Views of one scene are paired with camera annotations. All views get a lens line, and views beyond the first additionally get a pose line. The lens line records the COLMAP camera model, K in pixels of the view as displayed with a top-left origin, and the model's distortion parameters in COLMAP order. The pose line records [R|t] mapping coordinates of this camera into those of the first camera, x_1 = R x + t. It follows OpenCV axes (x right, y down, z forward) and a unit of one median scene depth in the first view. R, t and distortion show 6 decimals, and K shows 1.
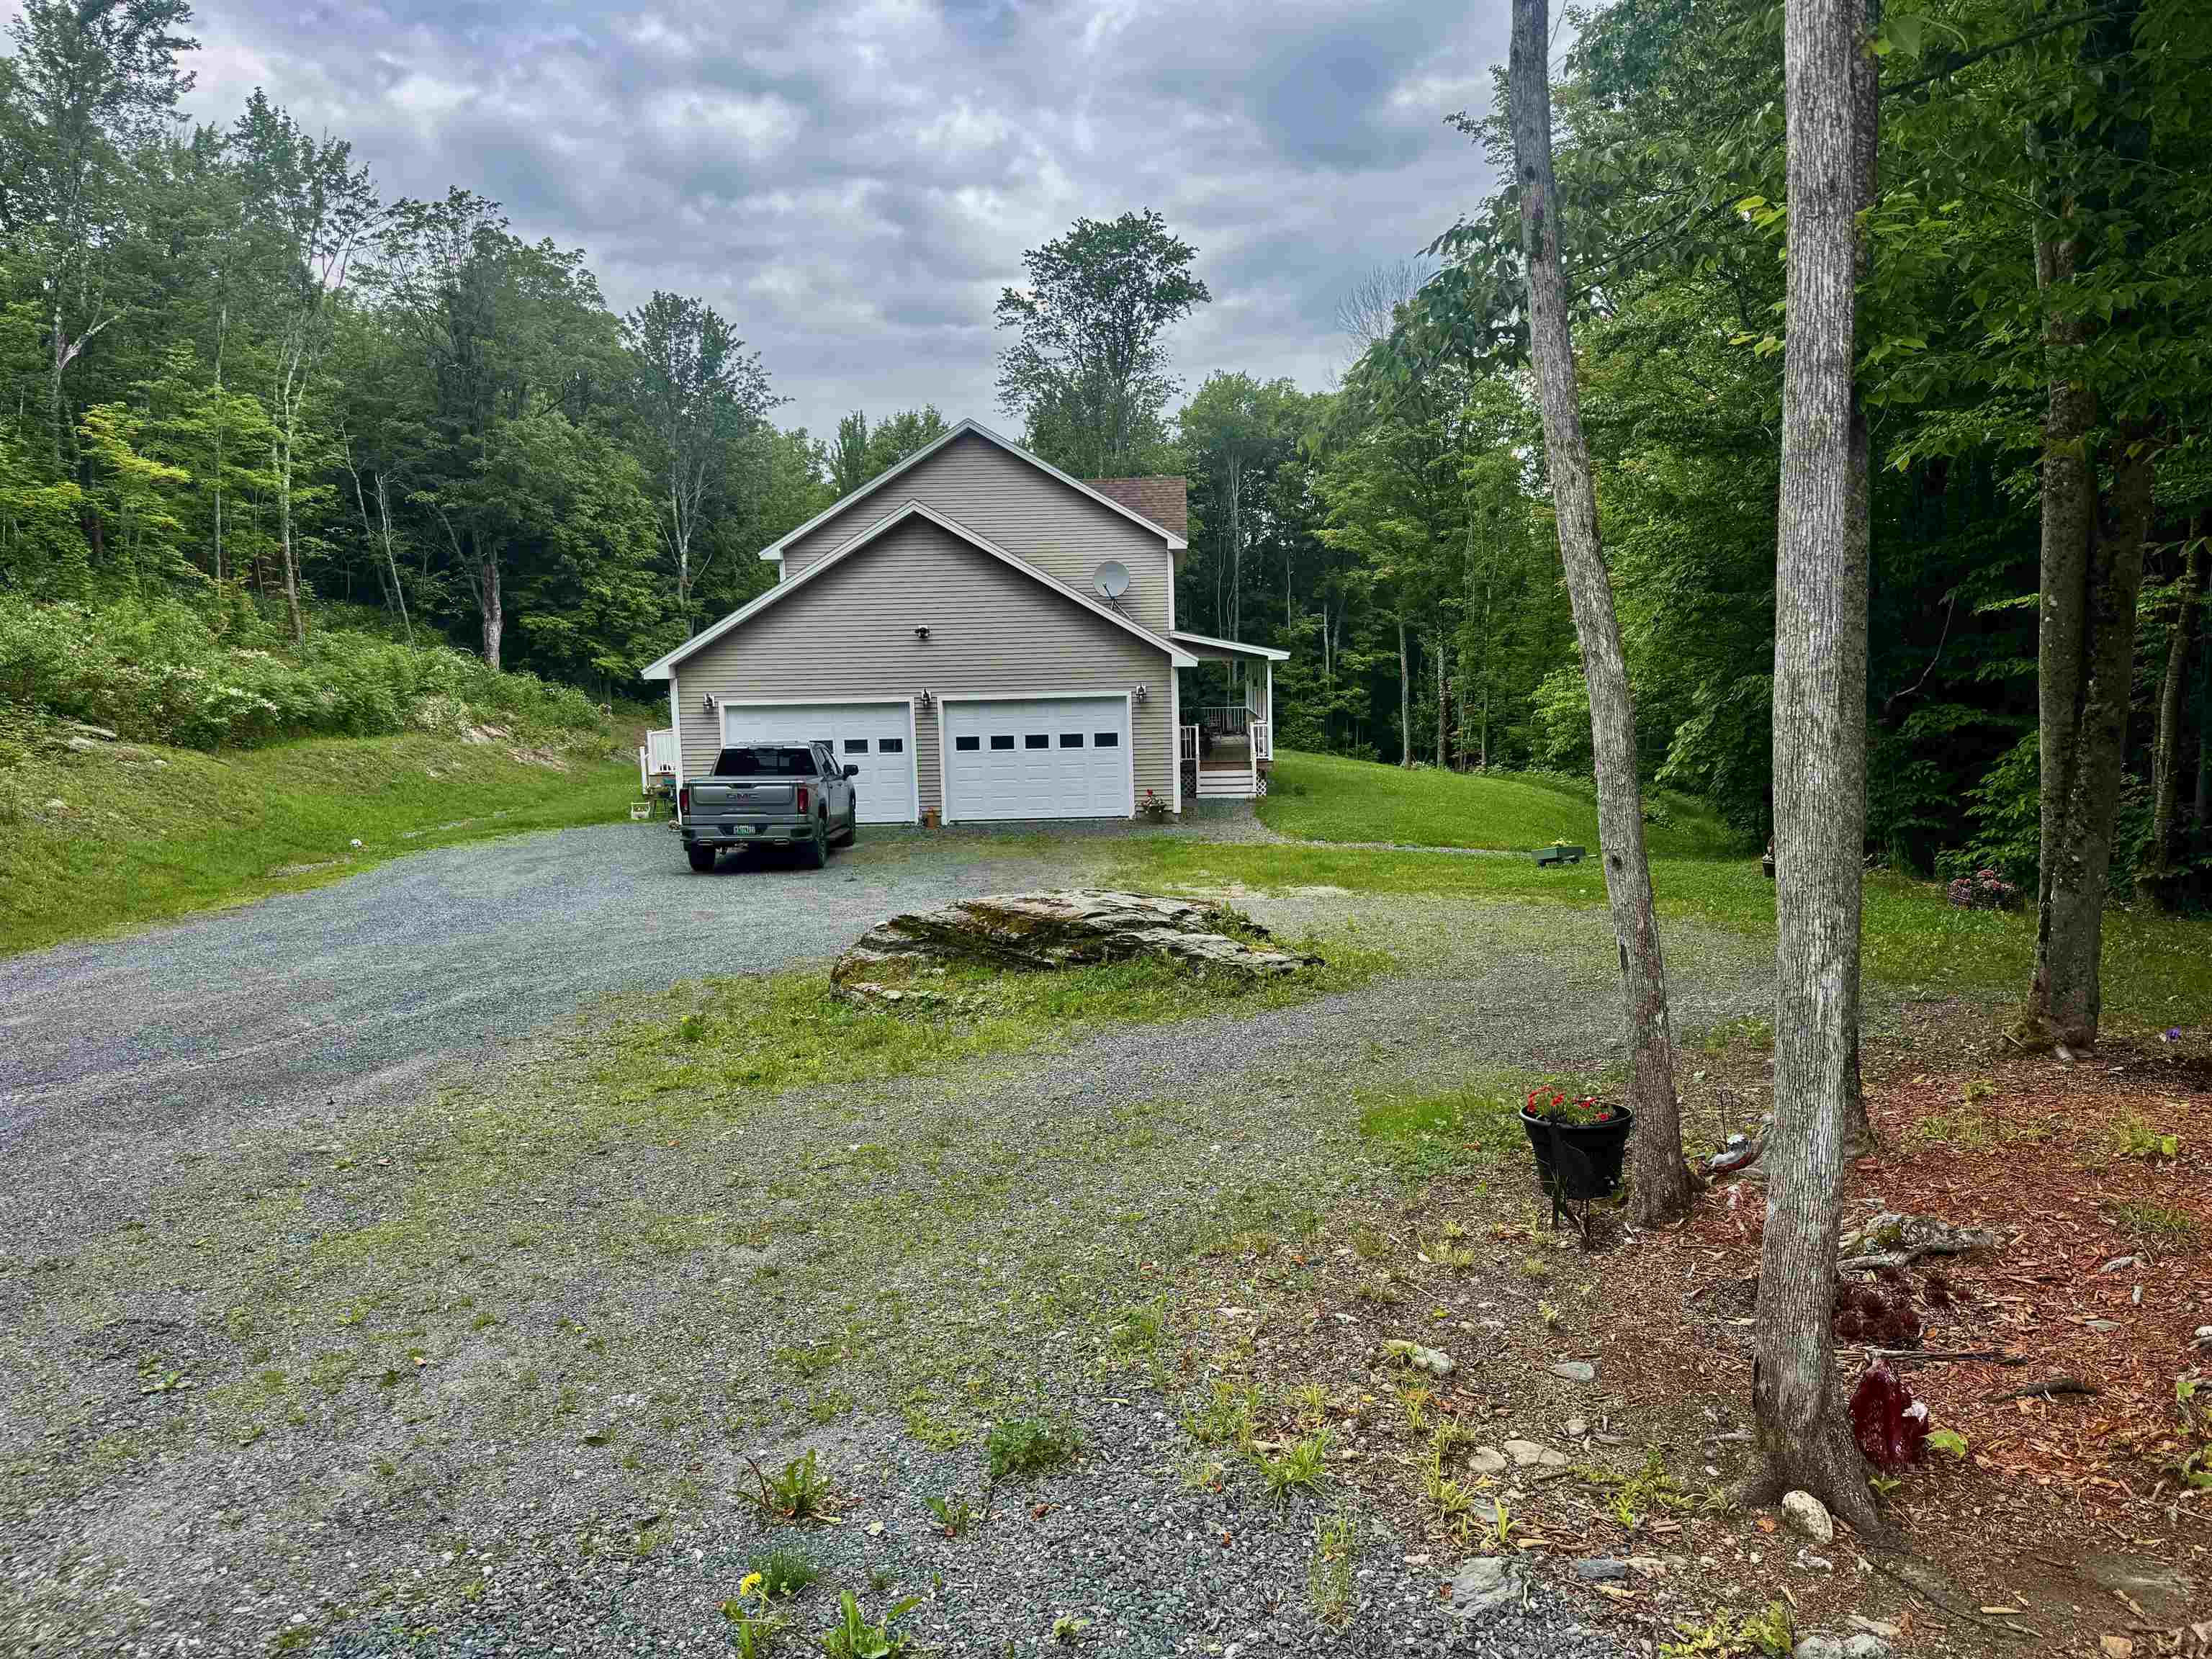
lens RADIAL K [[1554.7, 0, 1106.0], [0, 1554.7, 829.5], [0, 0, 1]] dist [0.004927, 0.002748]
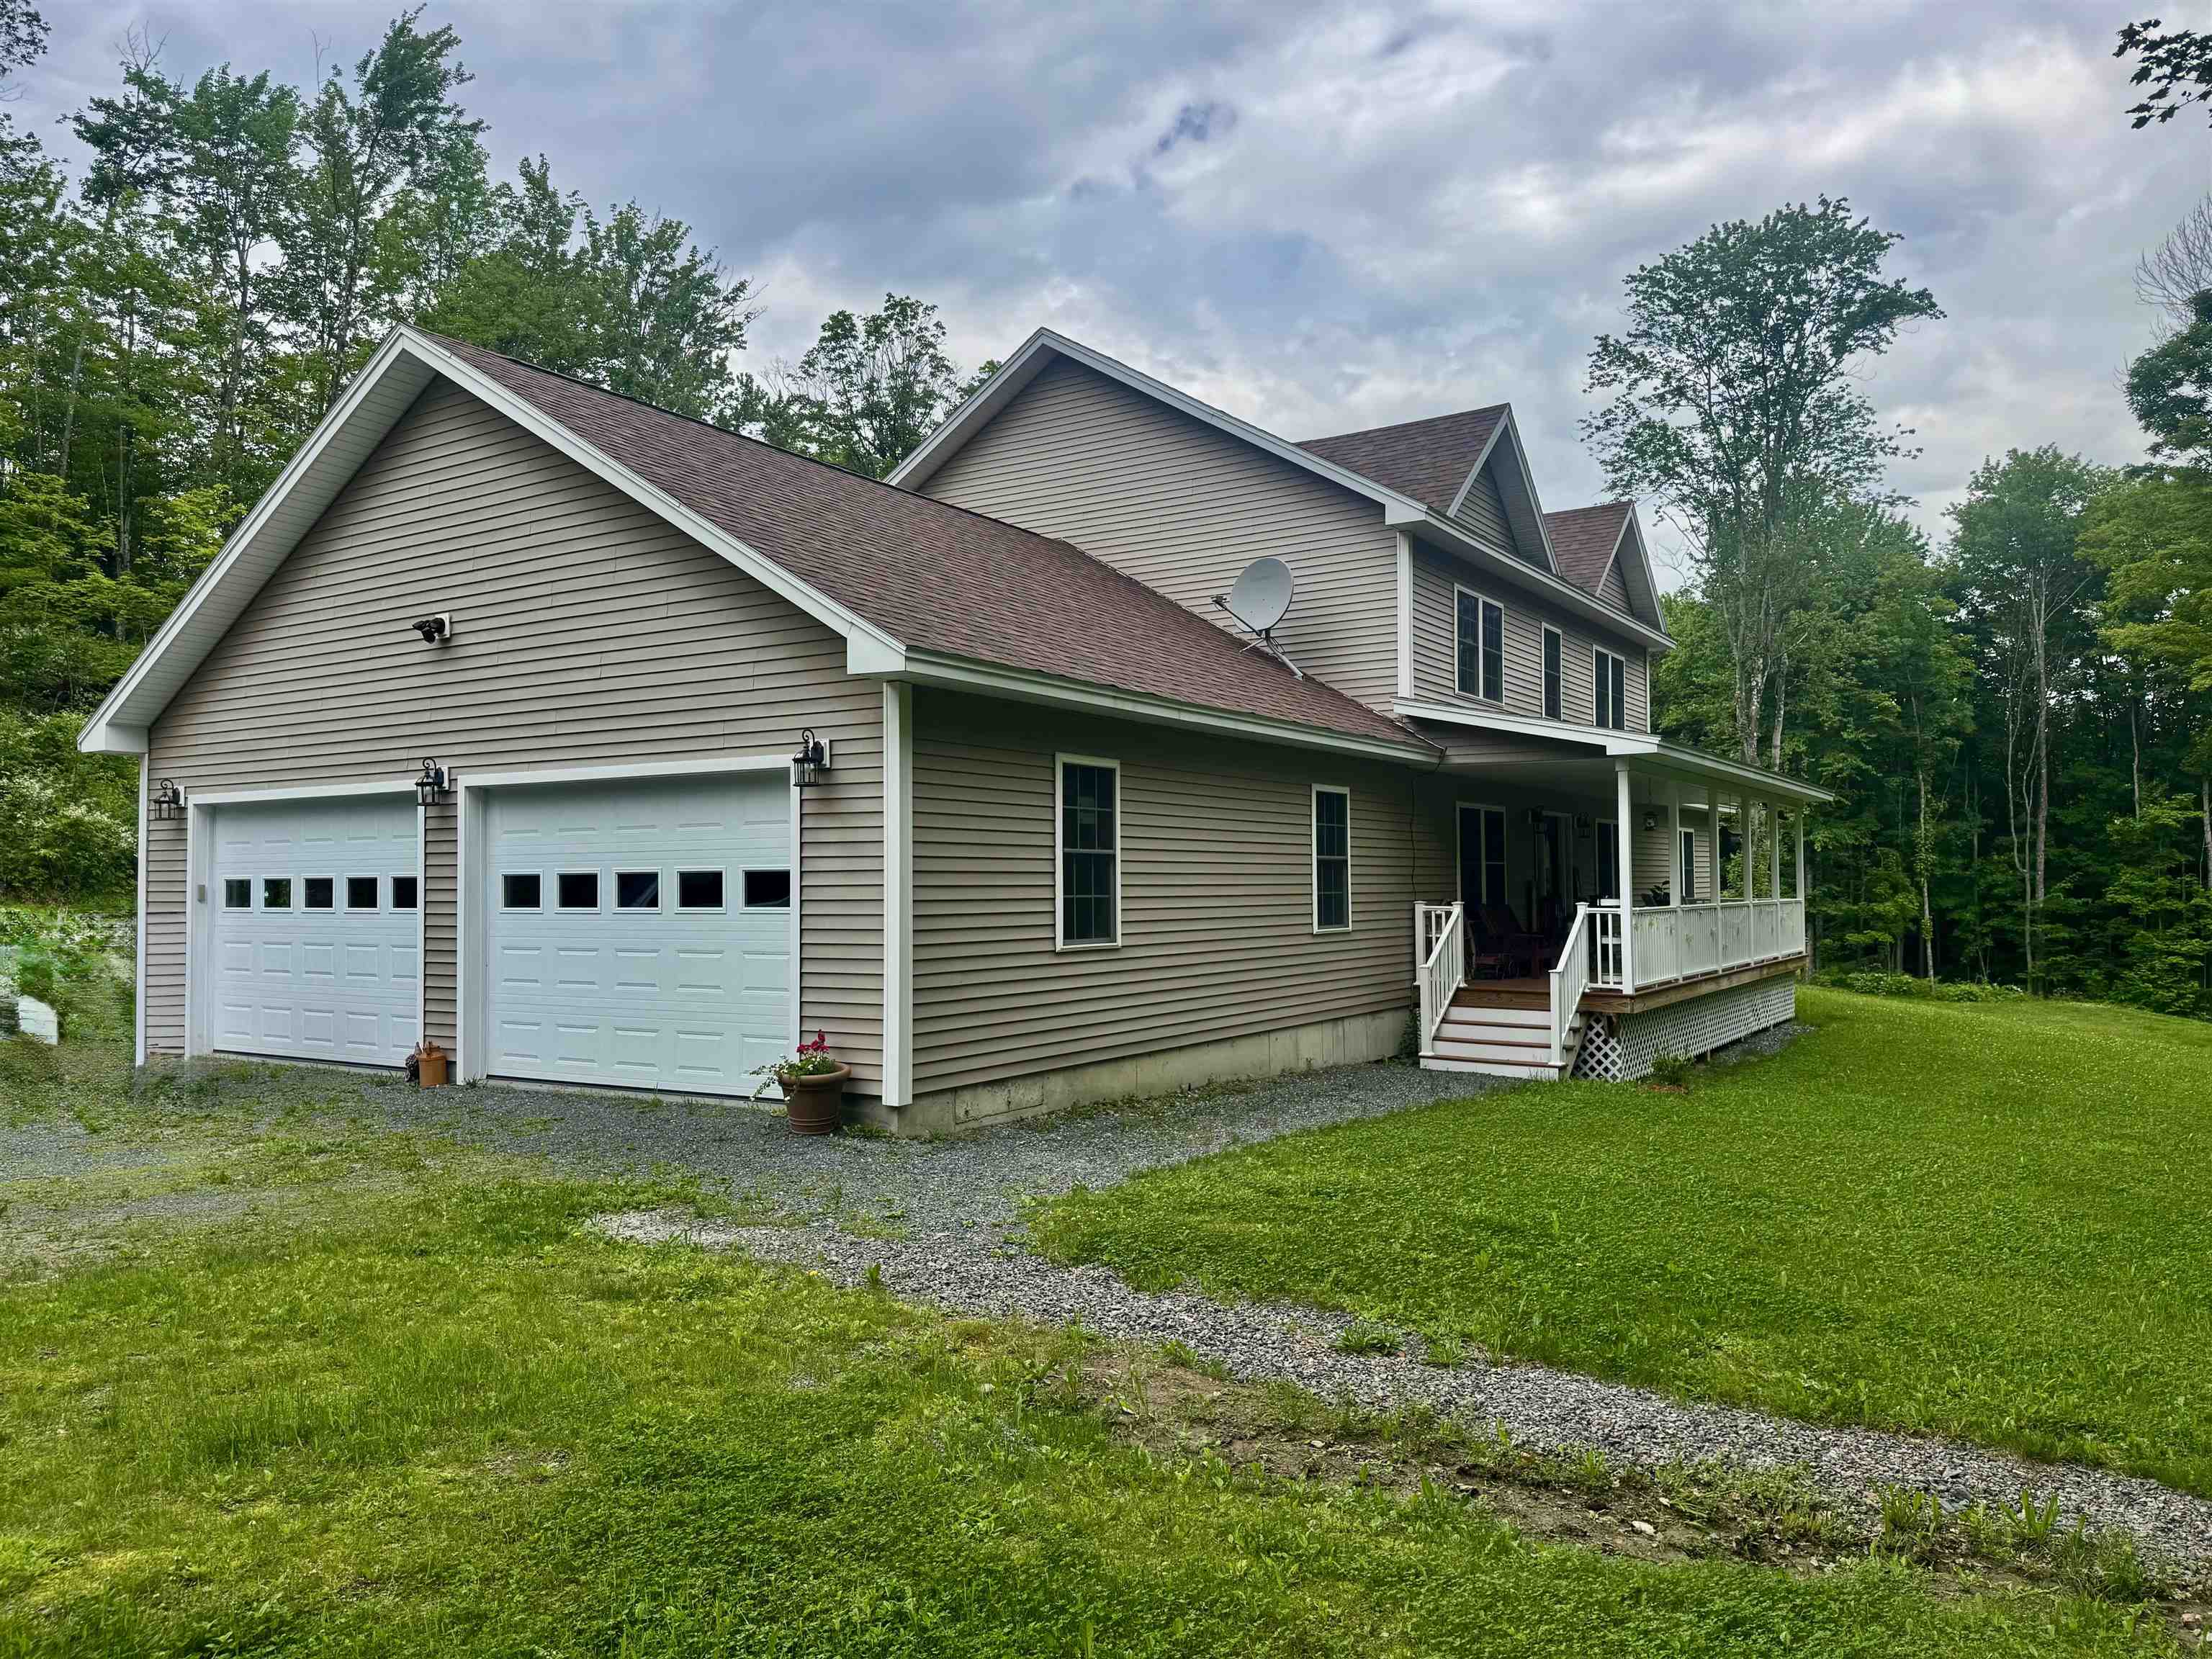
lens RADIAL K [[1554.7, 0, 1106.0], [0, 1554.7, 829.5], [0, 0, 1]] dist [0.004927, 0.002748]
pose [[0.857130, 0.000810, -0.515099, 0.262020], [-0.076762, 0.989033, -0.126178, -0.030860], [0.509348, 0.147690, 0.847793, 0.722640]]
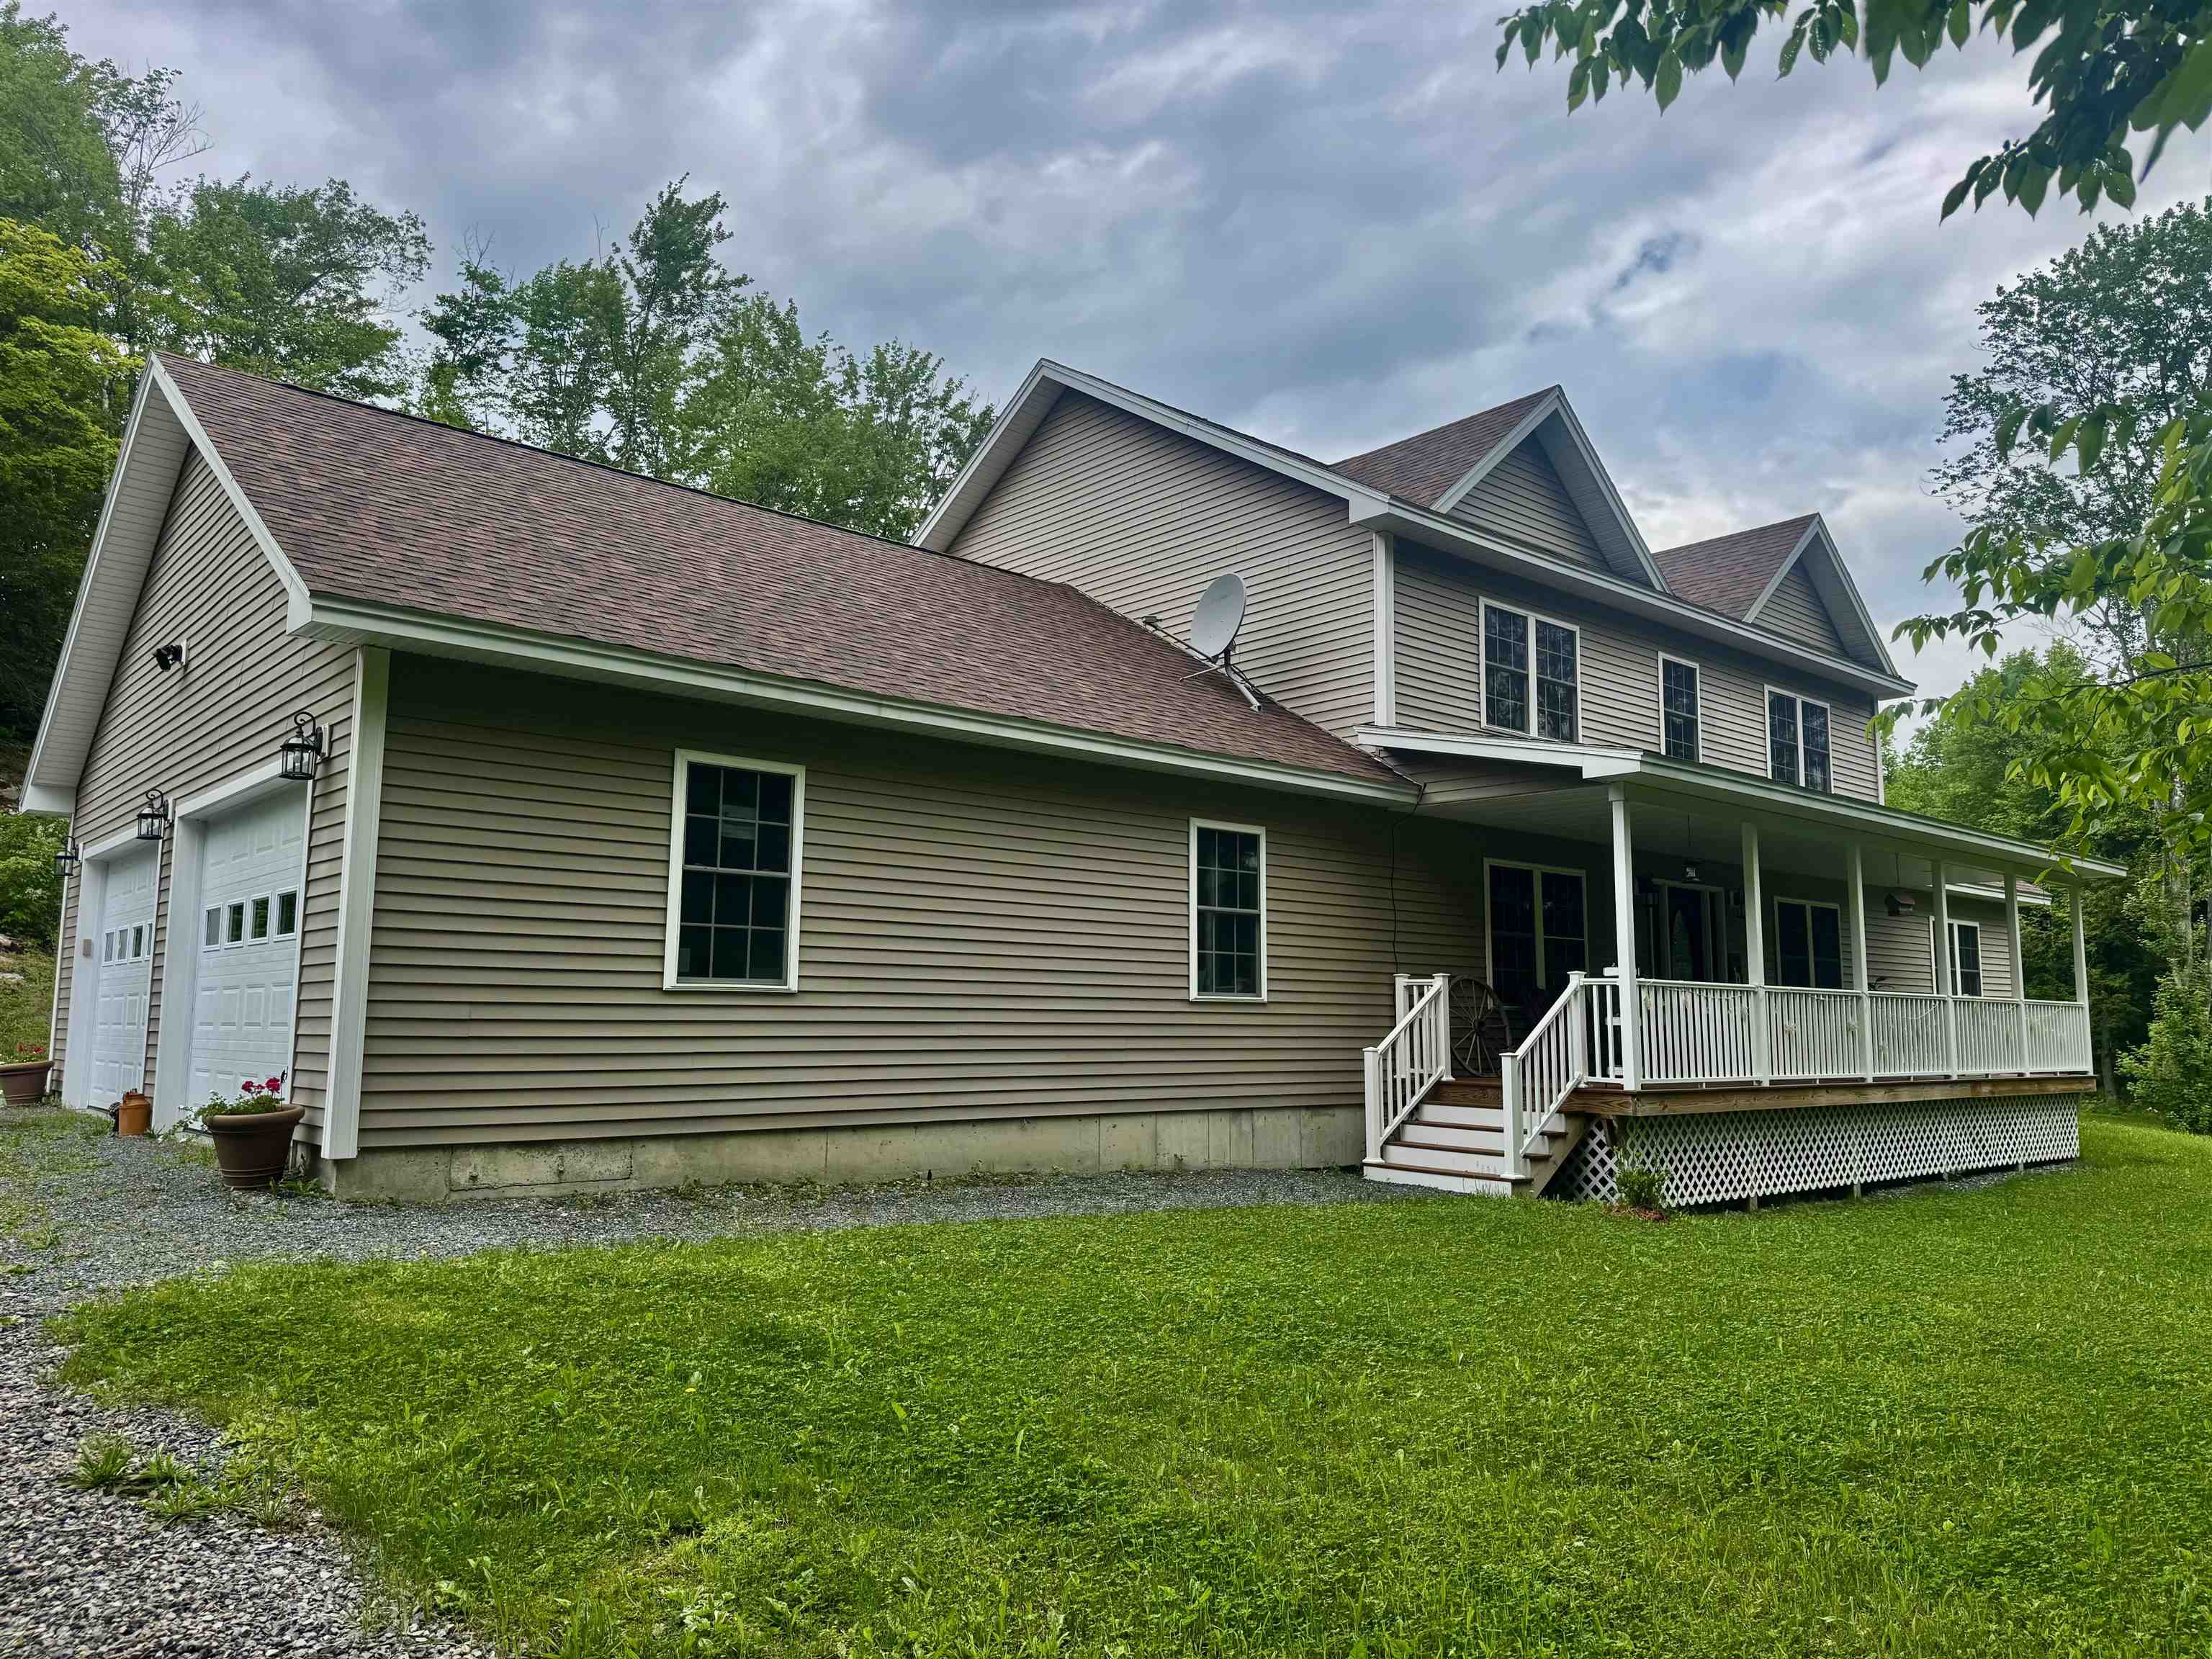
lens RADIAL K [[1543.3, 0, 1111.8], [0, 1543.3, 818.5], [0, 0, 1]] dist [0.045108, -0.053778]
pose [[0.686422, -0.066289, -0.724176, 0.345111], [-0.112088, 0.974292, -0.195427, -0.030942], [0.718513, 0.215317, 0.661345, 0.892940]]
